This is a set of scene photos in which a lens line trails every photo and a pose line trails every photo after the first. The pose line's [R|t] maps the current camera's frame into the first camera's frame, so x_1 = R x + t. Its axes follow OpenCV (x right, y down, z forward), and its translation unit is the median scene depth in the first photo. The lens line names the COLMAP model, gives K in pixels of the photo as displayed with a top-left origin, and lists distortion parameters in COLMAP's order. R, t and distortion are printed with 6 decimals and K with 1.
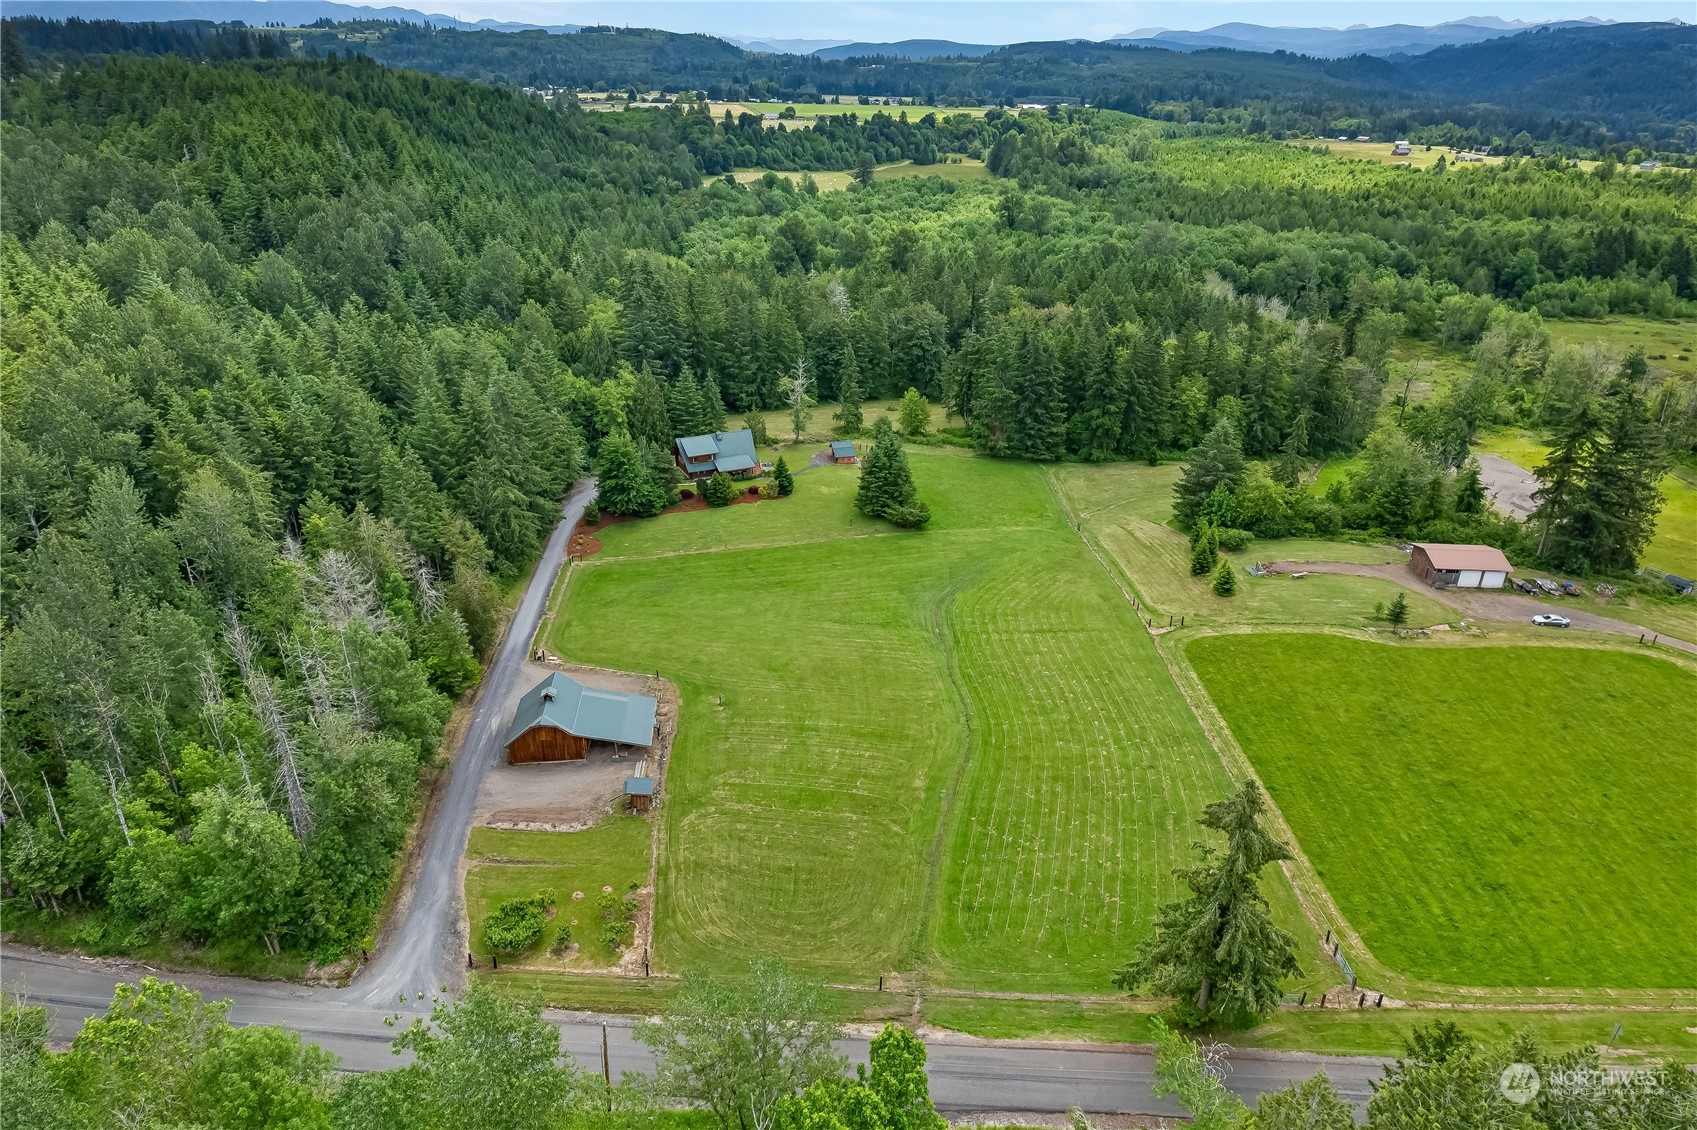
lens RADIAL K [[1004.7, 0, 860.1], [0, 1004.7, 618.2], [0, 0, 1]] dist [0.065515, -0.046944]
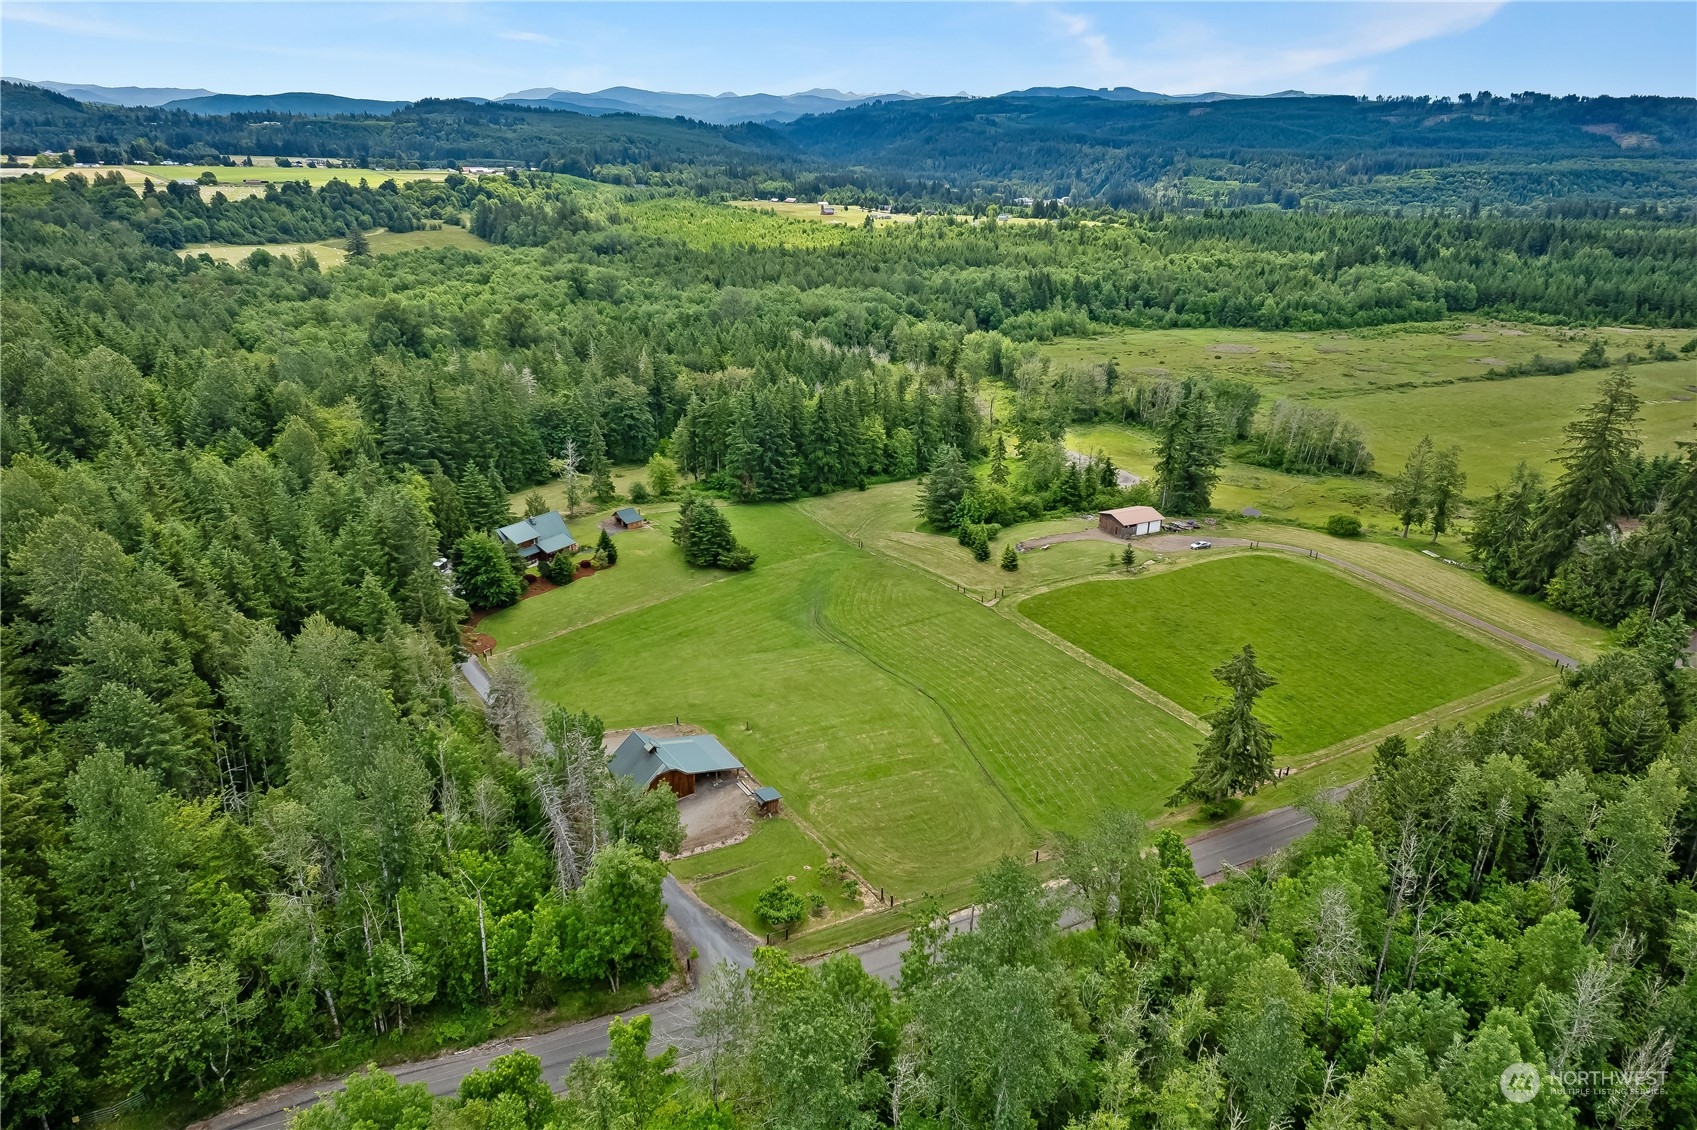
lens RADIAL K [[1004.7, 0, 860.1], [0, 1004.7, 618.2], [0, 0, 1]] dist [0.065515, -0.046944]
pose [[0.872045, -0.205571, 0.444161, -0.155312], [0.225601, 0.974187, 0.007948, -0.006175], [-0.434330, 0.093273, 0.895912, -0.038774]]
